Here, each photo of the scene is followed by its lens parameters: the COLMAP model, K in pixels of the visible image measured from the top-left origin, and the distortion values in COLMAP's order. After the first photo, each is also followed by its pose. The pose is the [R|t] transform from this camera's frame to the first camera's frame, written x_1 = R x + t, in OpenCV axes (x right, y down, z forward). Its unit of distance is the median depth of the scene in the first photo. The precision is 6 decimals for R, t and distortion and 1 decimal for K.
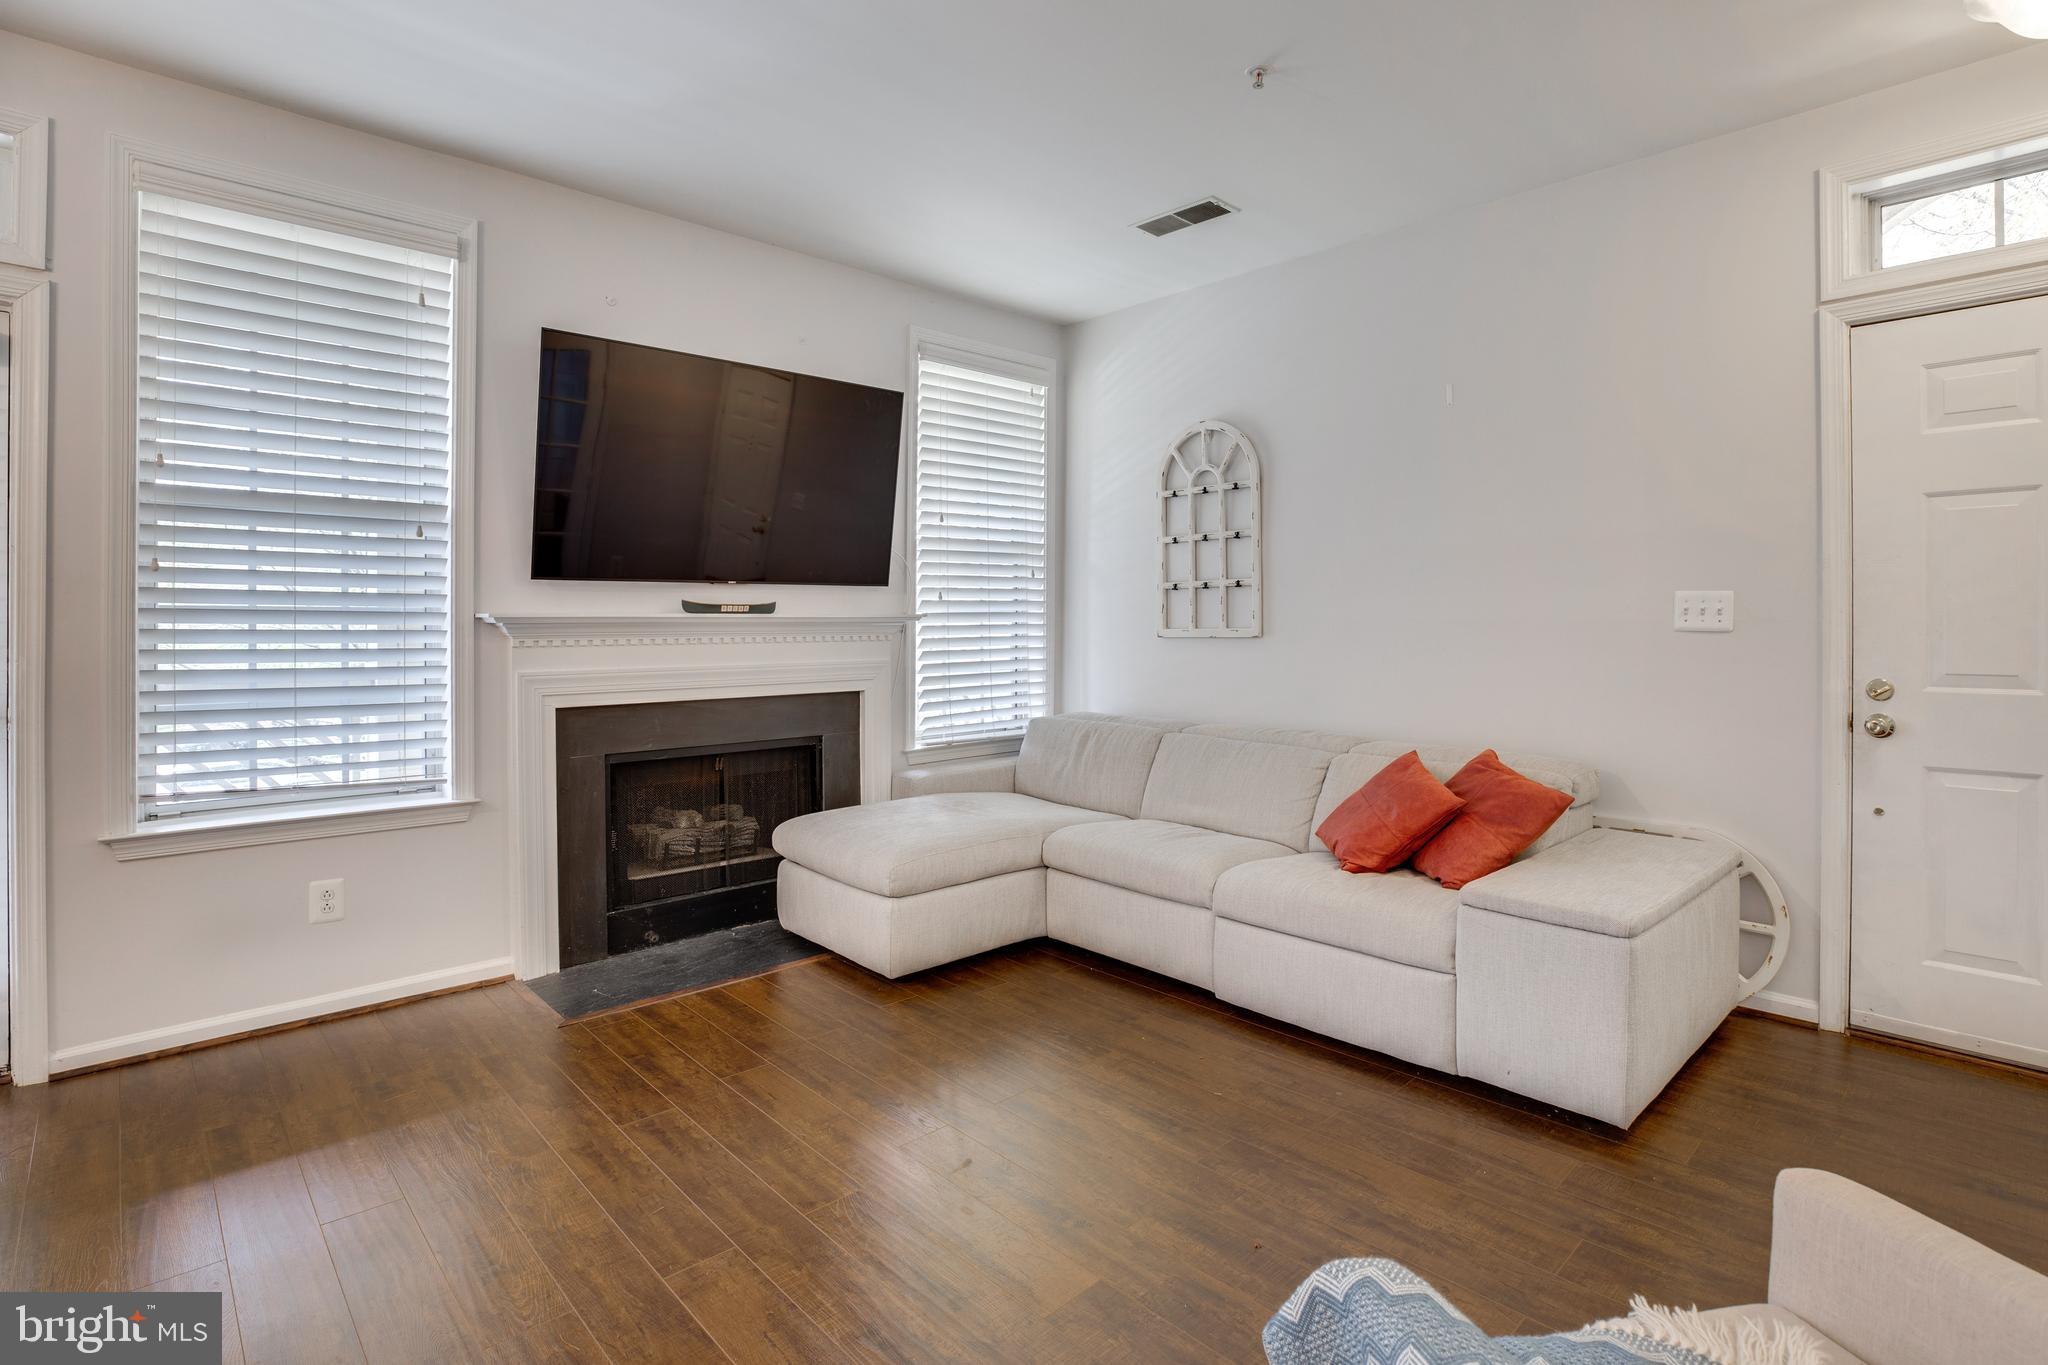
lens RADIAL K [[985.5, 0, 1030.1], [0, 985.5, 628.2], [0, 0, 1]] dist [-0.042282, 0.010745]
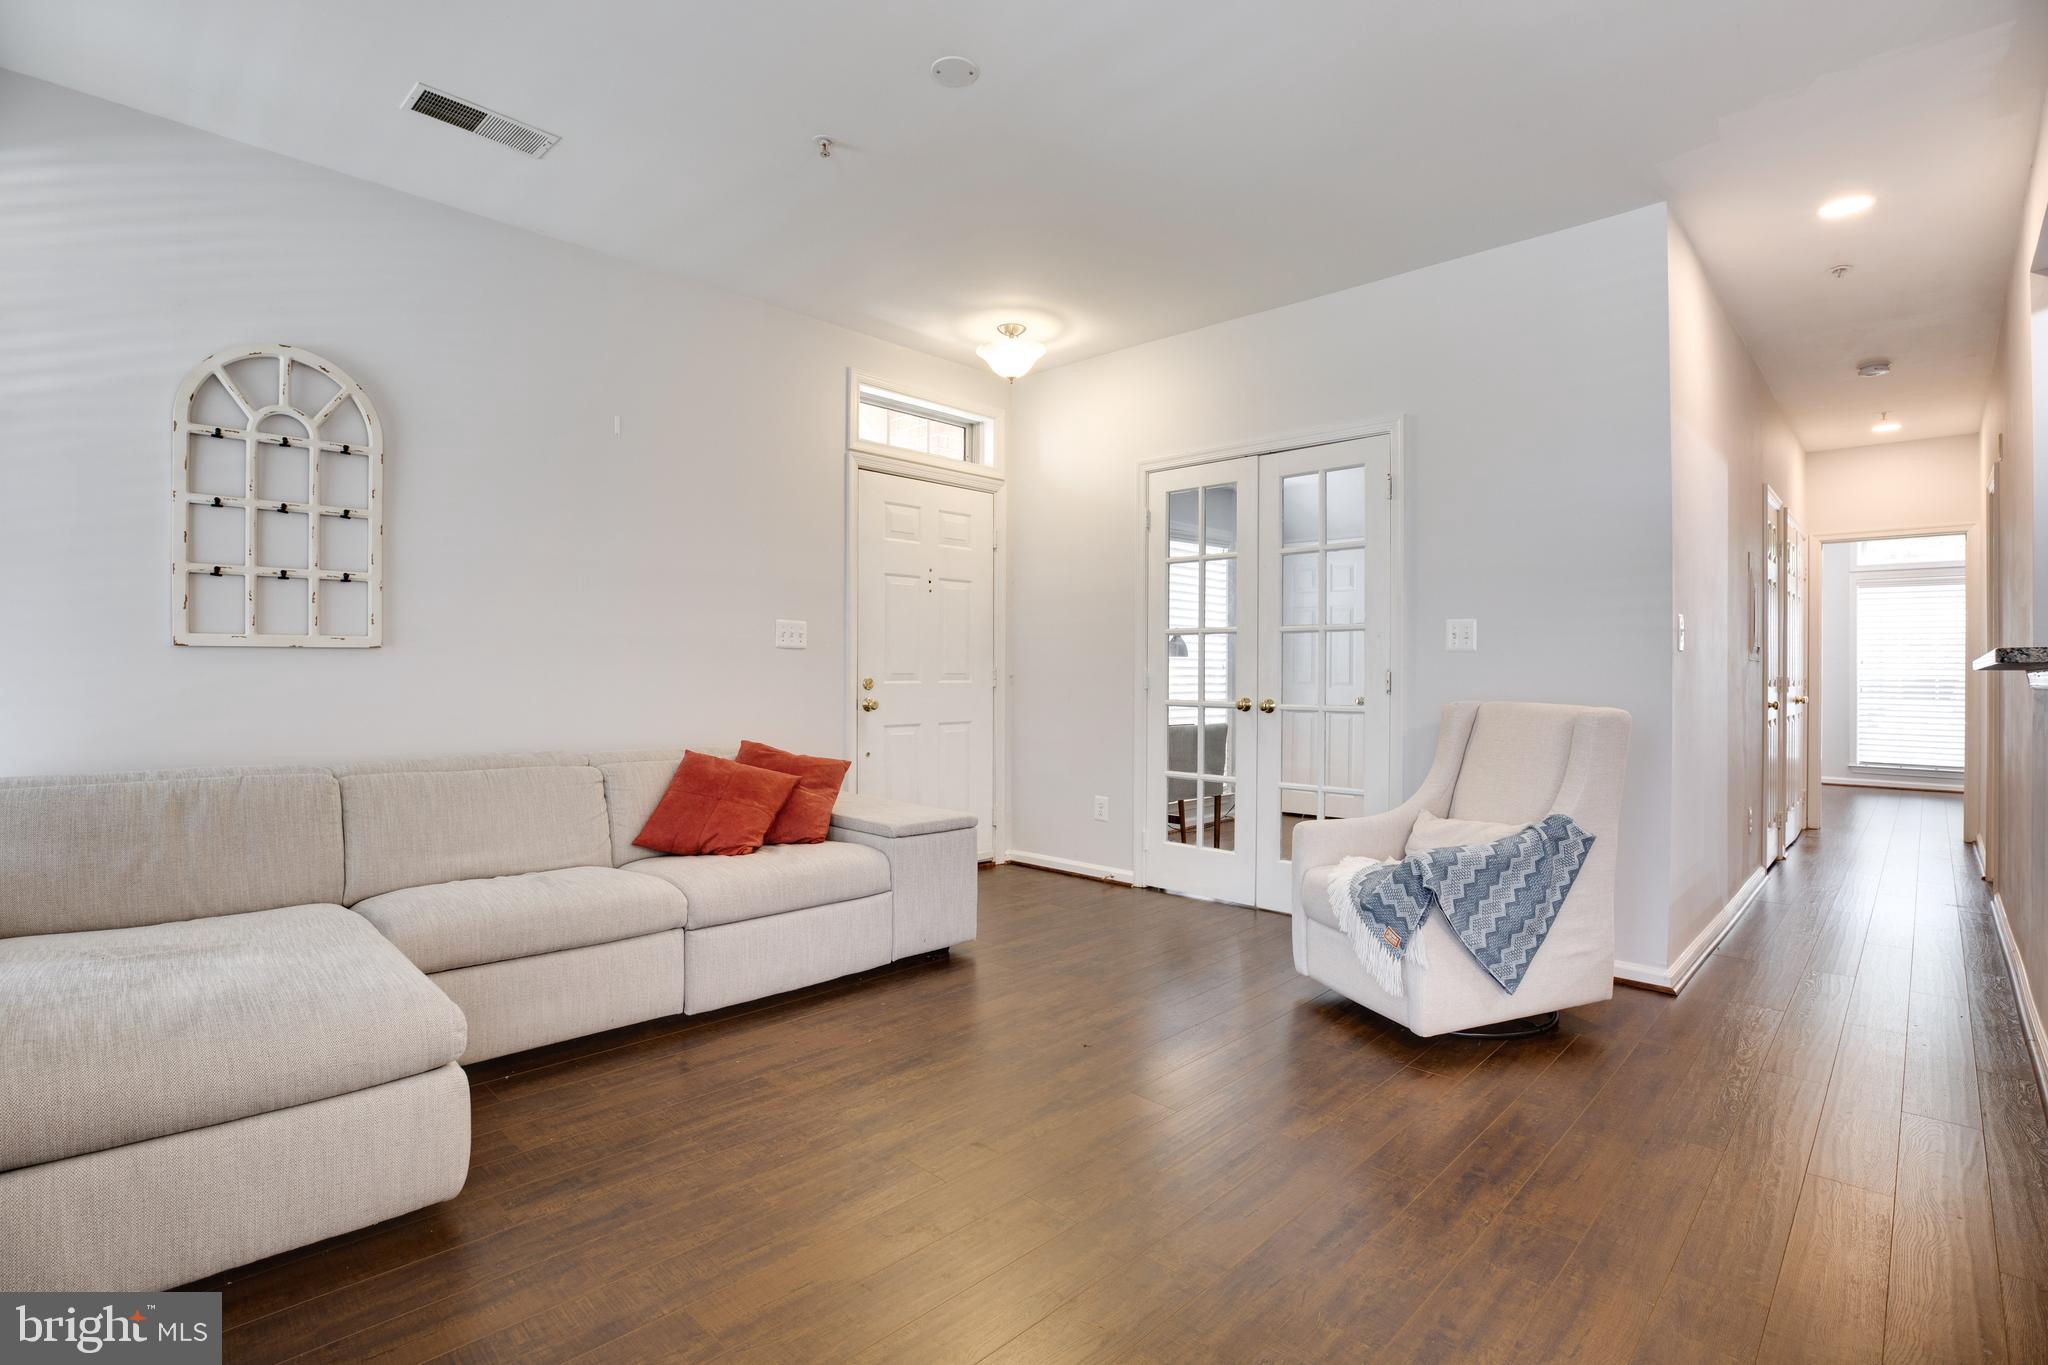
lens RADIAL K [[964.9, 0, 1019.2], [0, 964.9, 667.6], [0, 0, 1]] dist [-0.047872, 0.016158]
pose [[-0.037457, 0.002025, 0.999296, -0.737416], [-0.005251, 0.999984, -0.002223, 0.032376], [-0.999284, -0.005330, -0.037445, 0.683611]]
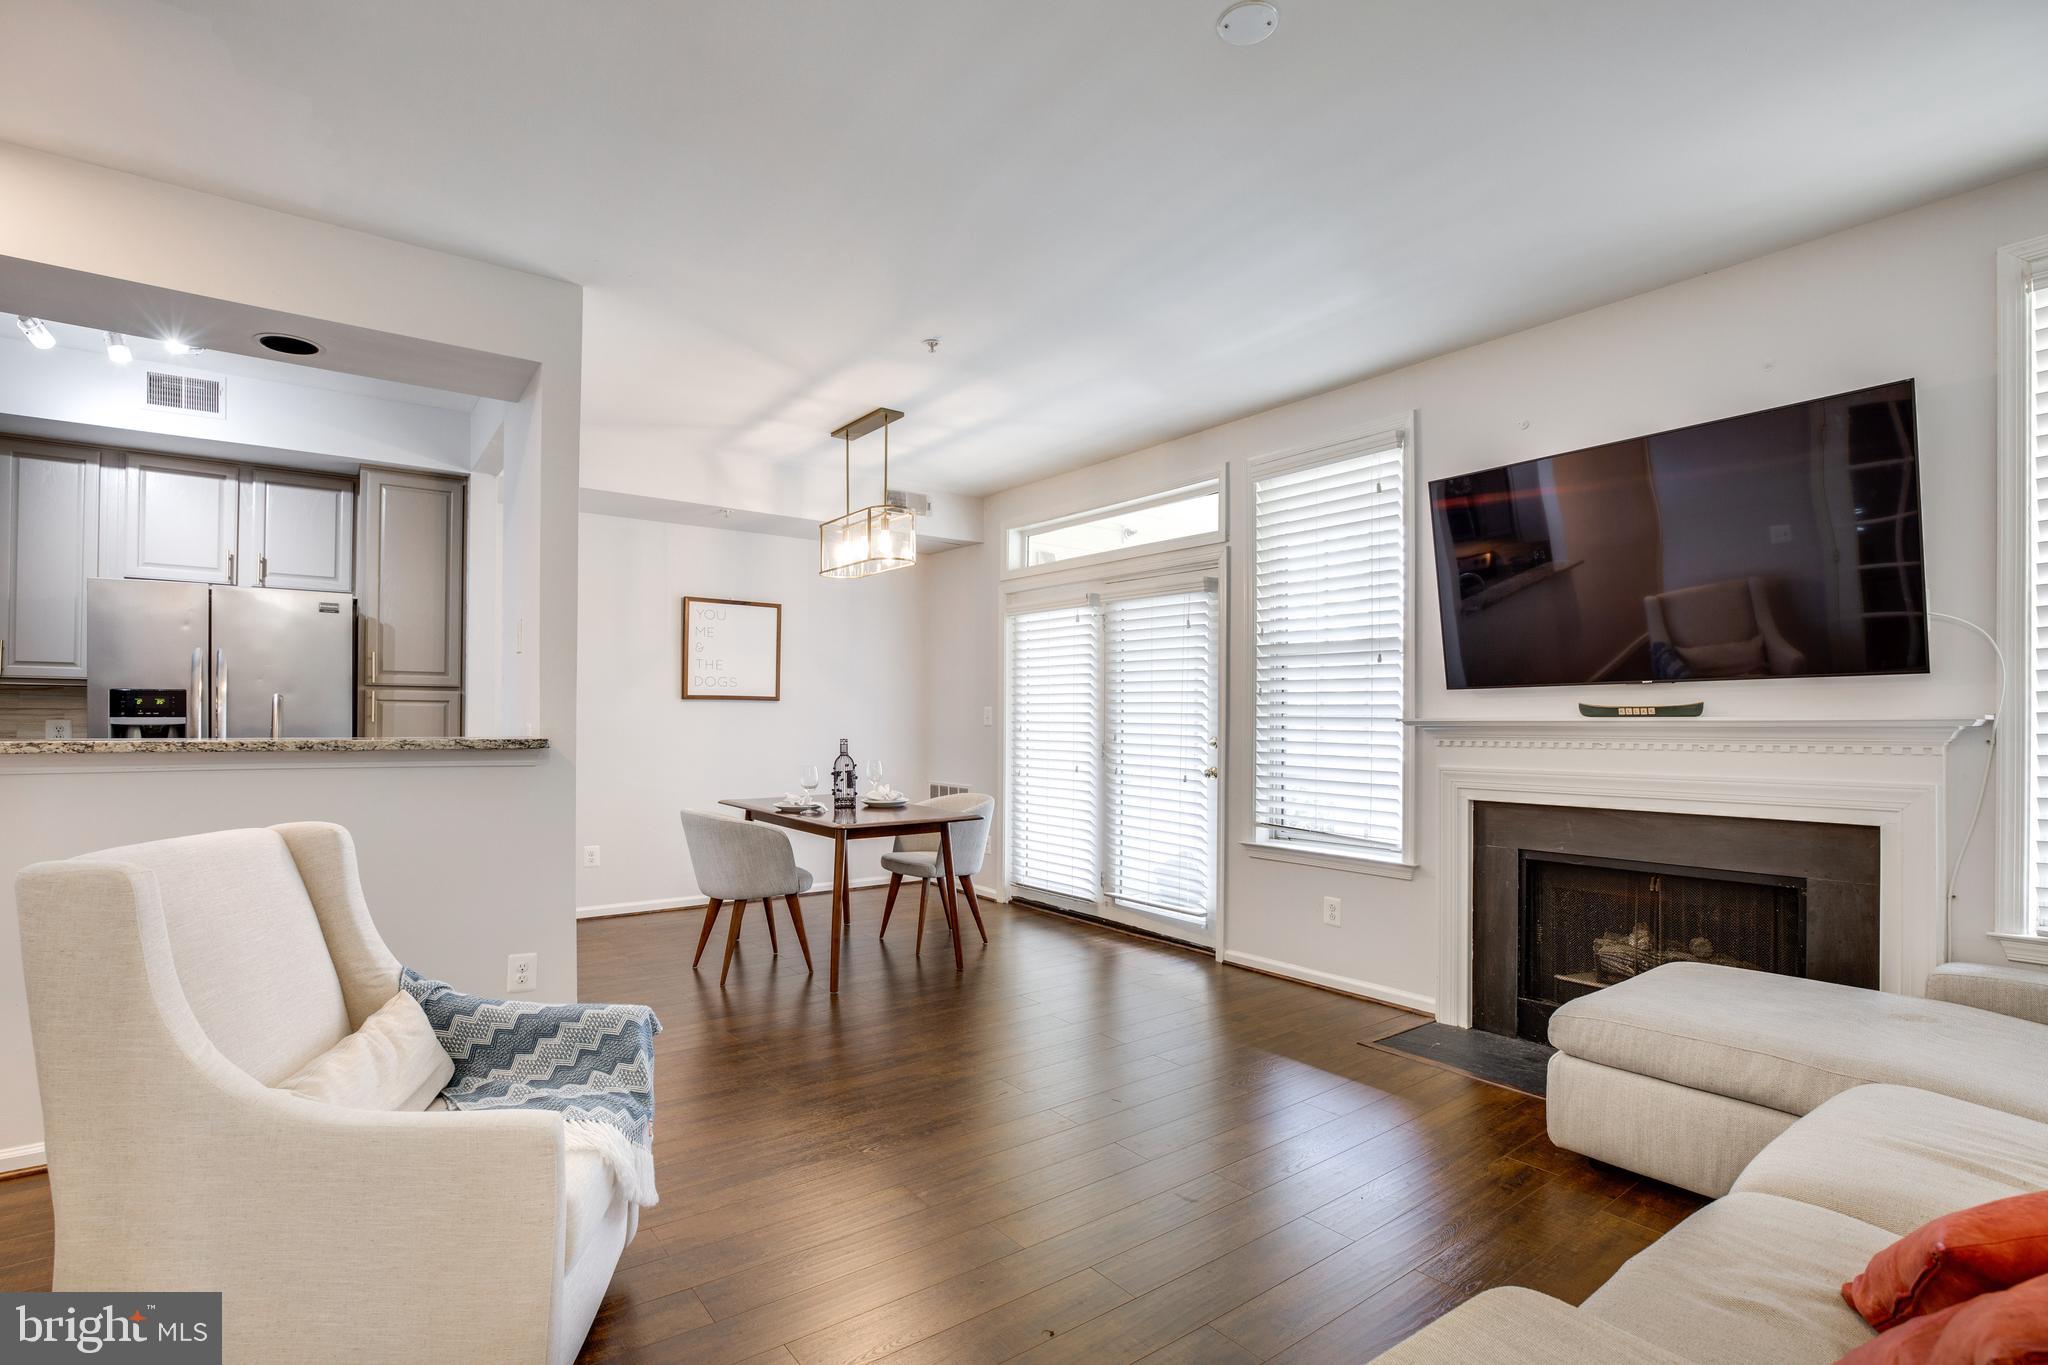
lens RADIAL K [[953.8, 0, 1014.8], [0, 953.8, 714.6], [0, 0, 1]] dist [-0.044910, 0.013245]
pose [[-0.113000, -0.006843, -0.993571, 0.725876], [-0.008316, 0.999948, -0.005941, -0.008319], [0.993560, 0.007591, -0.113051, 0.624520]]
